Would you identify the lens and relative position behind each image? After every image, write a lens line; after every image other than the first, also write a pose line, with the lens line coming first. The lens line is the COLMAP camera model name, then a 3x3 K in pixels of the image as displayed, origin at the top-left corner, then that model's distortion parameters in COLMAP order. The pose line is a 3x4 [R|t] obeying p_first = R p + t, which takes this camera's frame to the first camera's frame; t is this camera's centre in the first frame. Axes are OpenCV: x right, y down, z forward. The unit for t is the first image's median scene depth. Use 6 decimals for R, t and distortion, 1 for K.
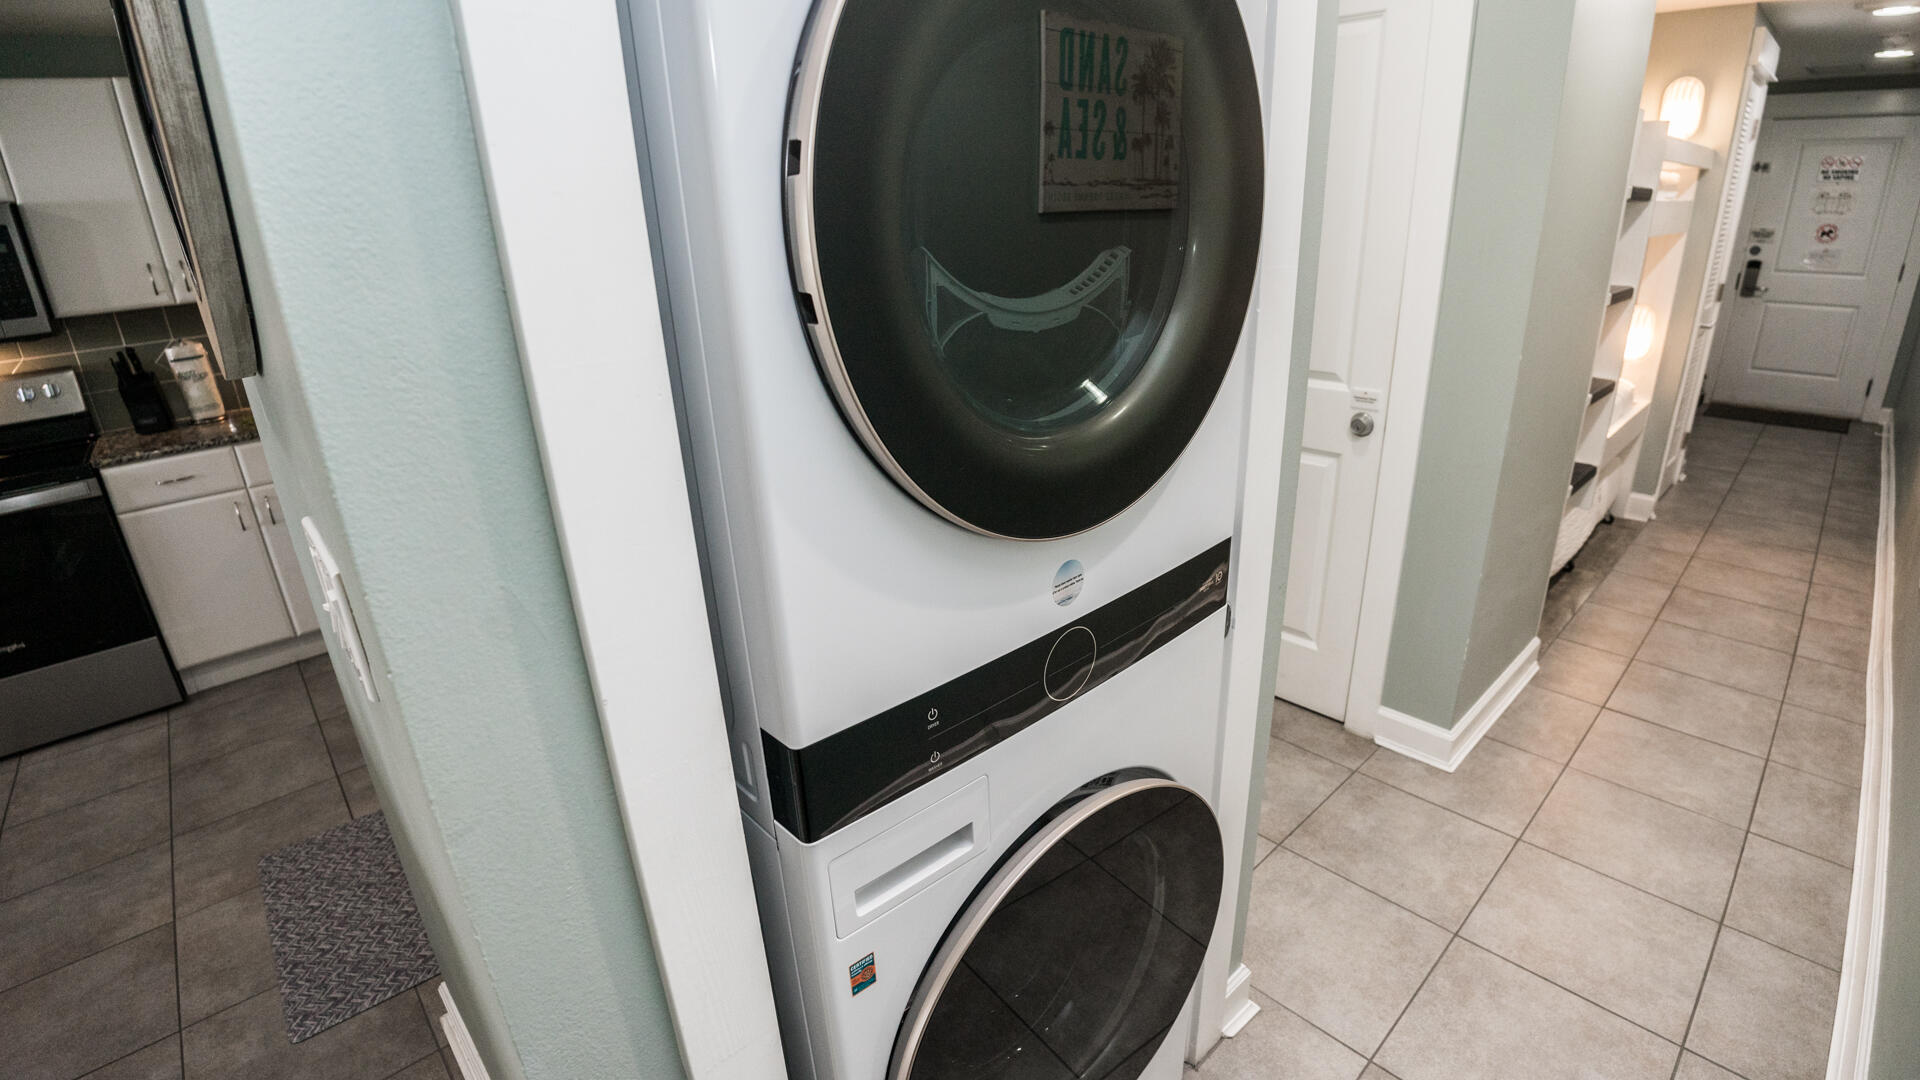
lens RADIAL K [[870.8, 0, 968.0], [0, 870.8, 548.8], [0, 0, 1]] dist [-0.065815, 0.005105]
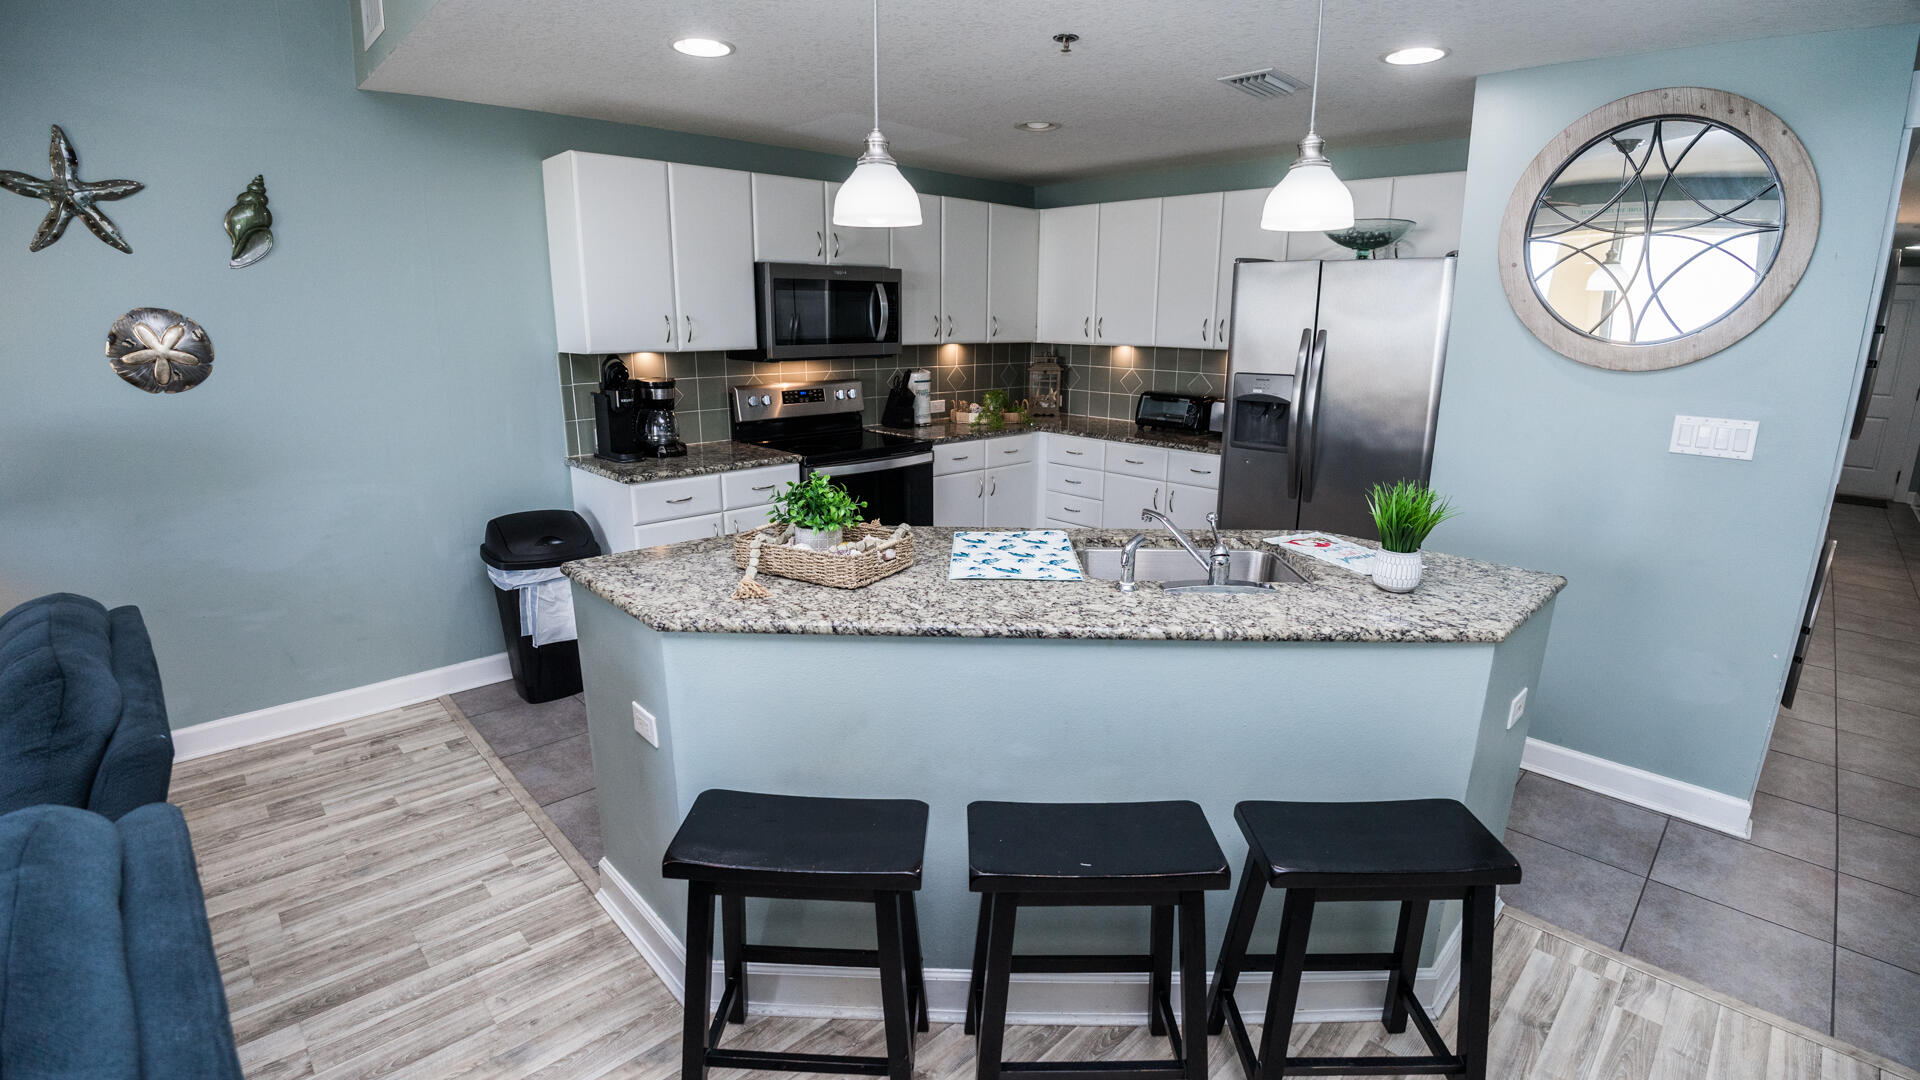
lens RADIAL K [[870.8, 0, 966.1], [0, 870.8, 543.9], [0, 0, 1]] dist [-0.065815, 0.005105]
pose [[0.998805, 0.037619, 0.031190, -1.027717], [-0.033764, 0.992669, -0.116055, 0.259992], [-0.035328, 0.114863, 0.992753, -0.563734]]
